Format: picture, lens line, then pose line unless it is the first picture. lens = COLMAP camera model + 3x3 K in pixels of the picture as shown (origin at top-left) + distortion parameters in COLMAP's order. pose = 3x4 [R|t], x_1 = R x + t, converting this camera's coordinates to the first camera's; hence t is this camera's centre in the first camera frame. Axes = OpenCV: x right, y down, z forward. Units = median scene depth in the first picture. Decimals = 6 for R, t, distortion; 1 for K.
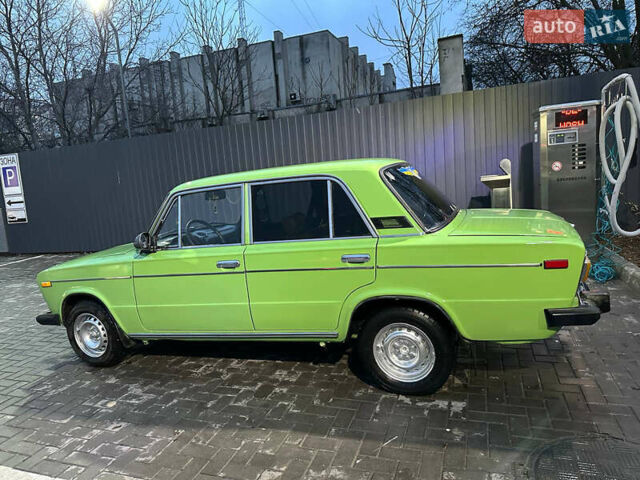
lens RADIAL K [[457.9, 0, 322.7], [0, 457.9, 240.1], [0, 0, 1]] dist [-0.012021, -0.010016]
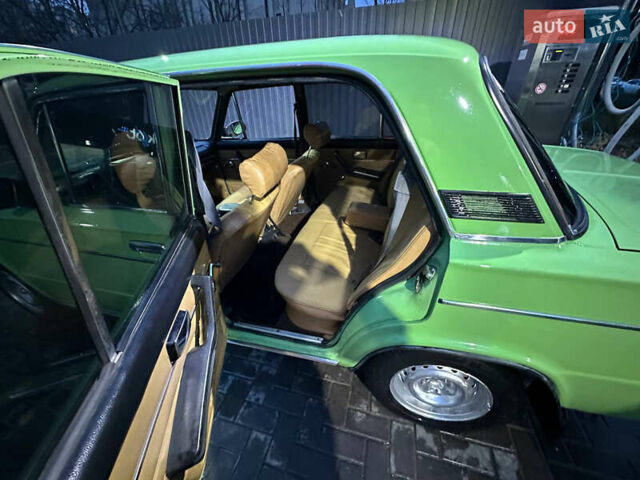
lens RADIAL K [[257.2, 0, 320.3], [0, 257.2, 242.6], [0, 0, 1]] dist [-0.000418, 0.000011]
pose [[0.996467, 0.011038, 0.083258, -0.013300], [-0.042220, 0.922797, 0.382965, -0.046221], [-0.072603, -0.385127, 0.920003, 0.389091]]
